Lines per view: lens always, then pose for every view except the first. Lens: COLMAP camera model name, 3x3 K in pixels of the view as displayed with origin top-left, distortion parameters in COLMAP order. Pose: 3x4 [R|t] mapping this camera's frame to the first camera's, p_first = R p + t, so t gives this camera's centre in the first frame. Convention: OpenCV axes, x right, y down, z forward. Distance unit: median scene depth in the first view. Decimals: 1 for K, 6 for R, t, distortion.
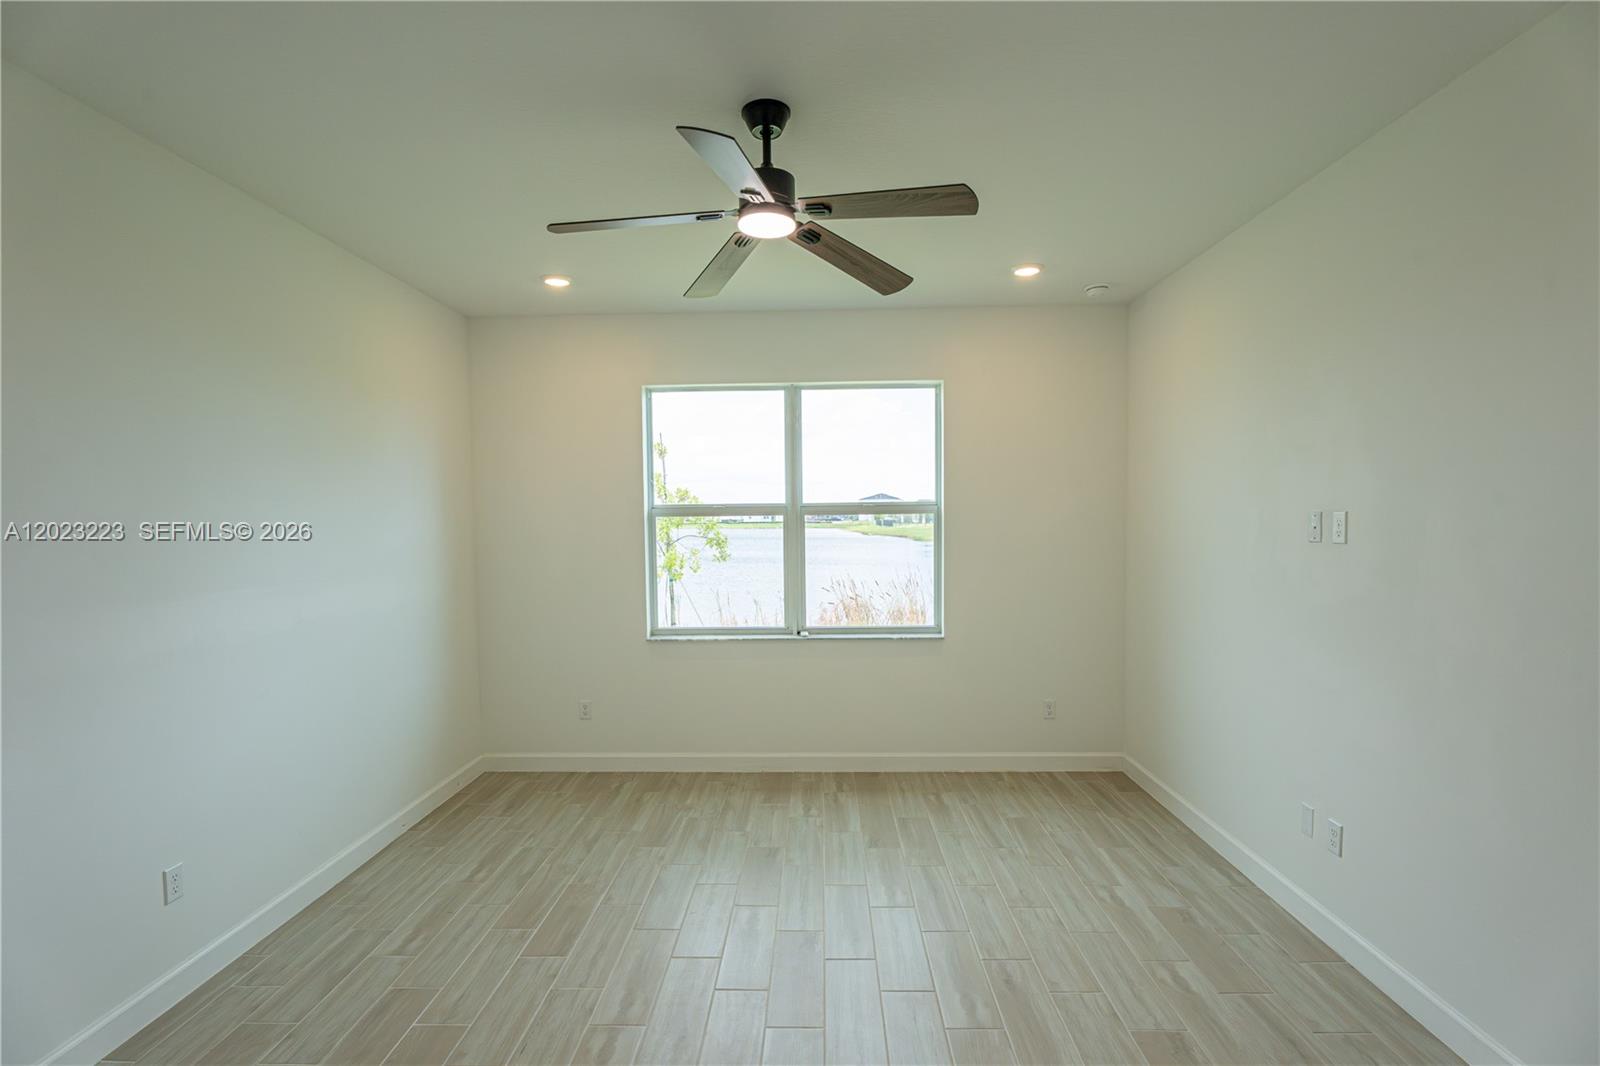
lens RADIAL K [[754.8, 0, 801.8], [0, 754.8, 558.8], [0, 0, 1]] dist [-0.019150, 0.001374]
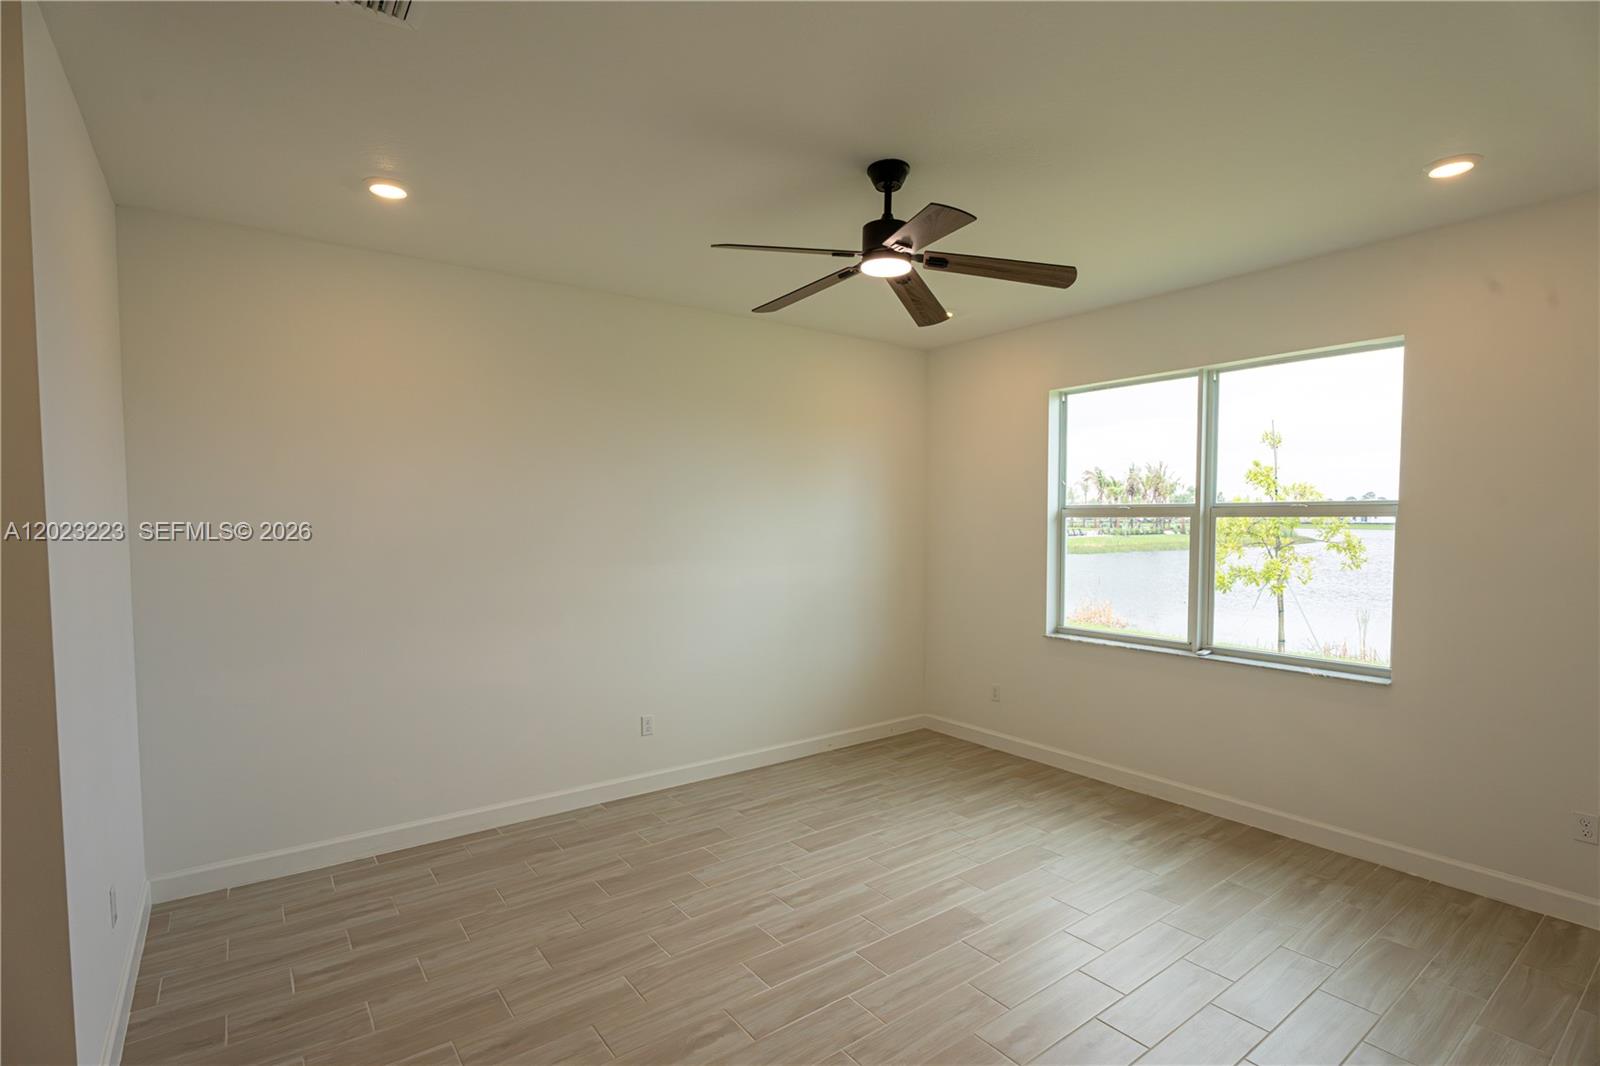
lens RADIAL K [[754.8, 0, 801.8], [0, 754.8, 558.8], [0, 0, 1]] dist [-0.019150, 0.001374]
pose [[0.619336, 0.051798, -0.783416, 0.396441], [-0.047890, 0.998456, 0.028156, -0.011542], [0.783664, 0.020080, 0.620860, 0.093701]]
